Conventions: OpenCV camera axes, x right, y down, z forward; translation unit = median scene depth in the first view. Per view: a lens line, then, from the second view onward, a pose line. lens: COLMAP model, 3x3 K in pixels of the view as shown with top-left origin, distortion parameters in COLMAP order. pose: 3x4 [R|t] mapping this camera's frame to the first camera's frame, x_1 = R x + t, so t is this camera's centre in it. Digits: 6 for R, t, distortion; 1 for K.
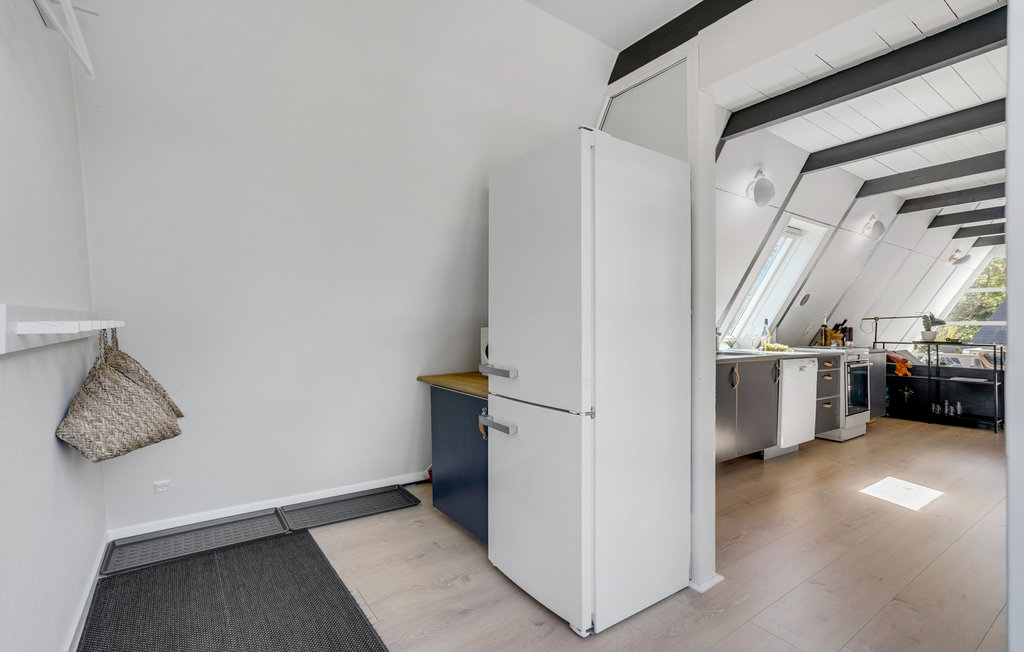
lens RADIAL K [[468.1, 0, 506.3], [0, 468.1, 320.9], [0, 0, 1]] dist [-0.002620, -0.000021]
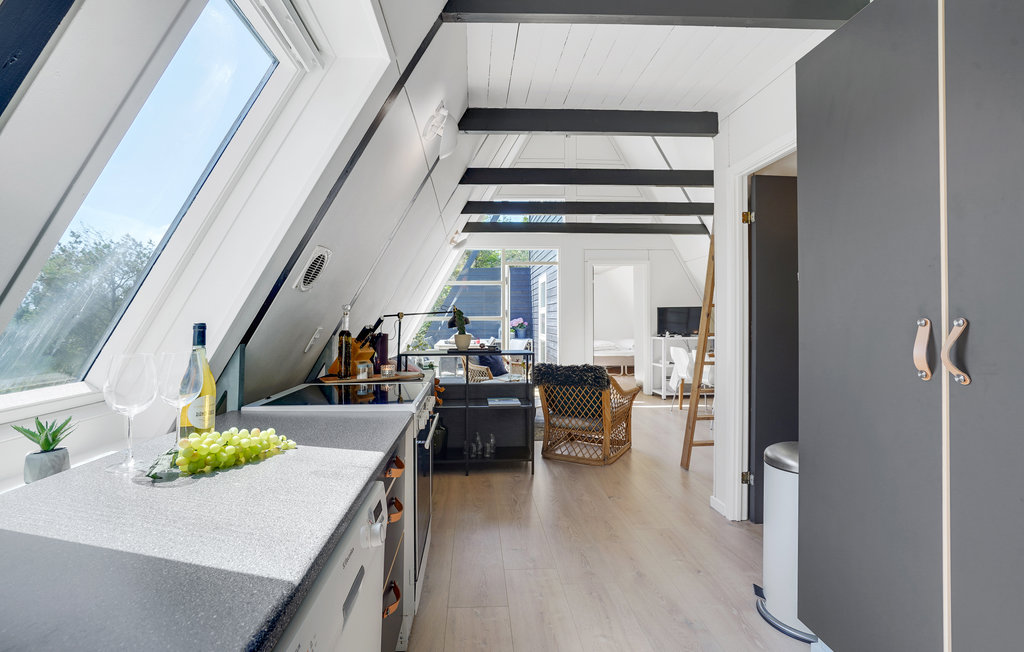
lens RADIAL K [[485.2, 0, 502.2], [0, 485.2, 299.7], [0, 0, 1]] dist [-0.002582, 0.000046]
pose [[0.525503, 0.024438, 0.850441, 0.362685], [-0.001470, 0.999612, -0.027816, -0.009039], [-0.850791, 0.013367, 0.525335, 0.627558]]
